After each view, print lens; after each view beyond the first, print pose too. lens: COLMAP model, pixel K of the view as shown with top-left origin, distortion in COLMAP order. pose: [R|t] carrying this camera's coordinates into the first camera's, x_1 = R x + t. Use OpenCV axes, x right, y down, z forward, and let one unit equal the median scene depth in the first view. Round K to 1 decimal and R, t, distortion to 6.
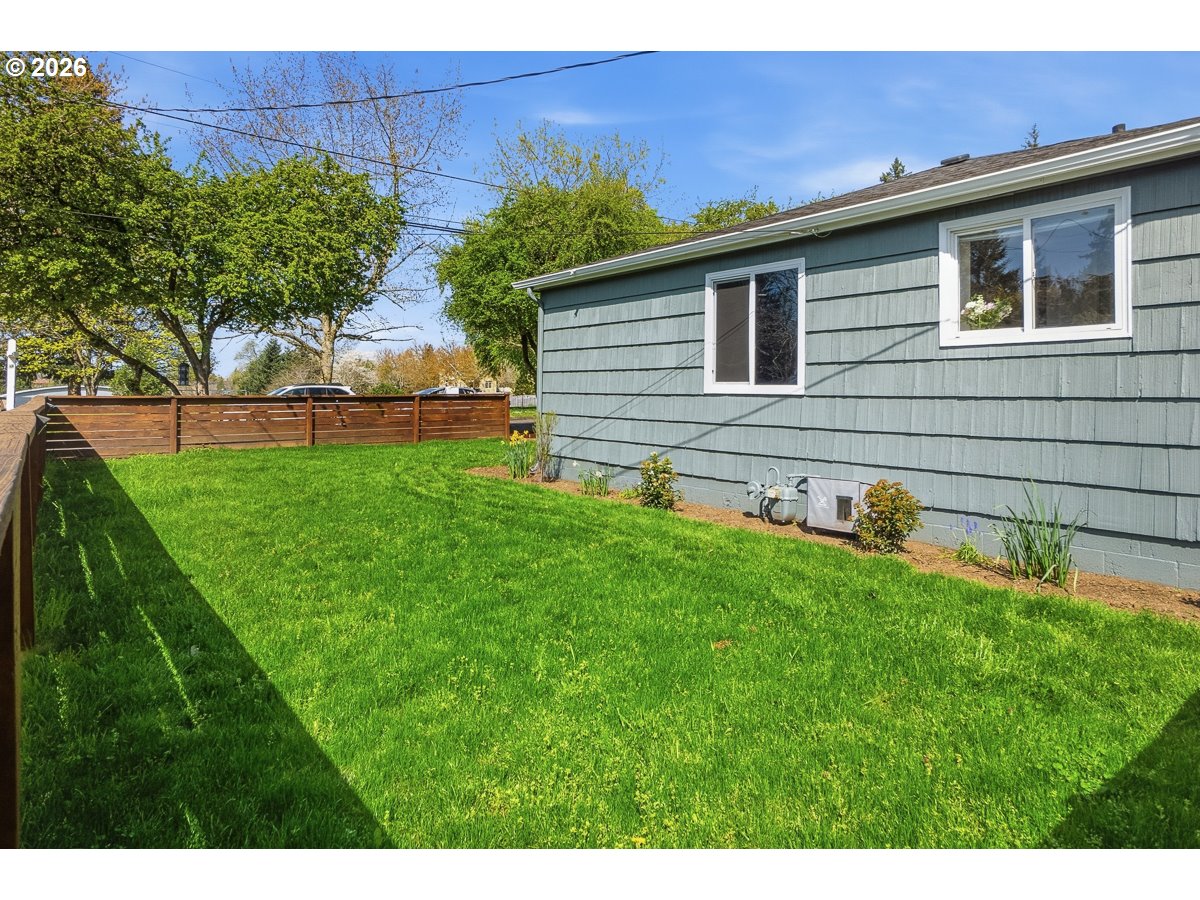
lens RADIAL K [[659.1, 0, 592.3], [0, 659.1, 421.5], [0, 0, 1]] dist [-0.023954, -0.000213]
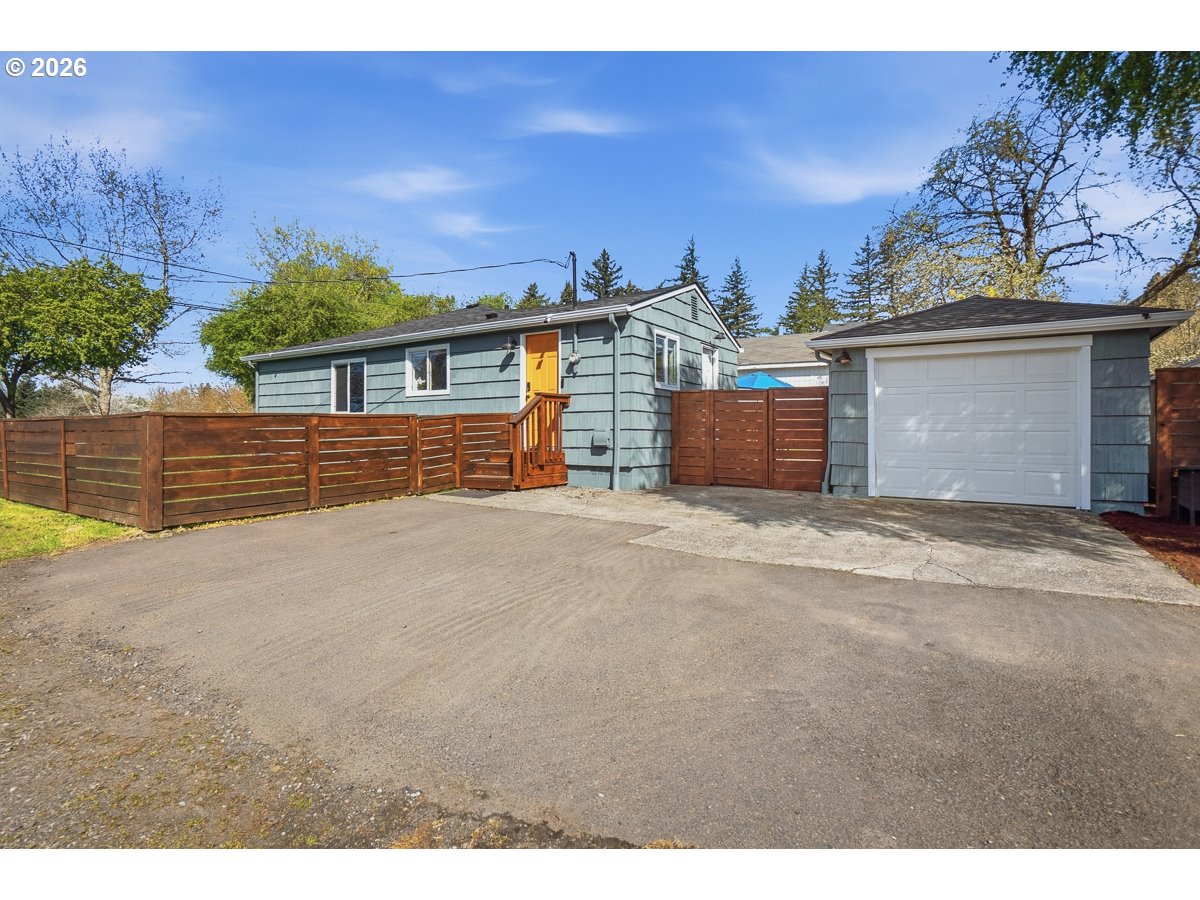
lens RADIAL K [[624.2, 0, 600.0], [0, 624.2, 450.0], [0, 0, 1]] dist [-0.005236, 0.000846]
pose [[0.952268, -0.017349, 0.304770, 0.230391], [0.020956, 0.999744, -0.008566, 0.061172], [-0.304543, 0.014543, 0.952387, -0.721590]]
